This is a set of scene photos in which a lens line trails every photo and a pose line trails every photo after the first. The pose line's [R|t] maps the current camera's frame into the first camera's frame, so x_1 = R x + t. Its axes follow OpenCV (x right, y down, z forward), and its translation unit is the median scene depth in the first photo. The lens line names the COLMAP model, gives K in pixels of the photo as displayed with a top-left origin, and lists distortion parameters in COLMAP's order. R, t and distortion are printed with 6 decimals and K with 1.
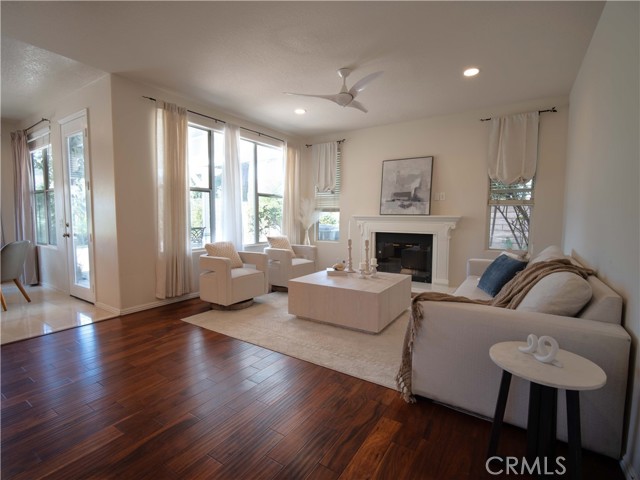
lens RADIAL K [[310.7, 0, 320.0], [0, 310.7, 240.0], [0, 0, 1]] dist [-0.009583, 0.000923]
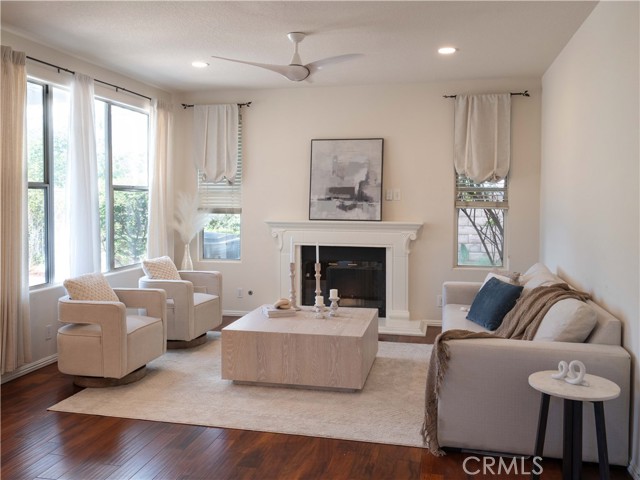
lens RADIAL K [[574.7, 0, 320.3], [0, 574.7, 218.7], [0, 0, 1]] dist [0.005509, -0.012458]
pose [[0.937331, -0.013387, 0.348182, -0.293712], [0.027077, 0.999039, -0.034481, -0.054684], [-0.347386, 0.041747, 0.936793, -0.227106]]
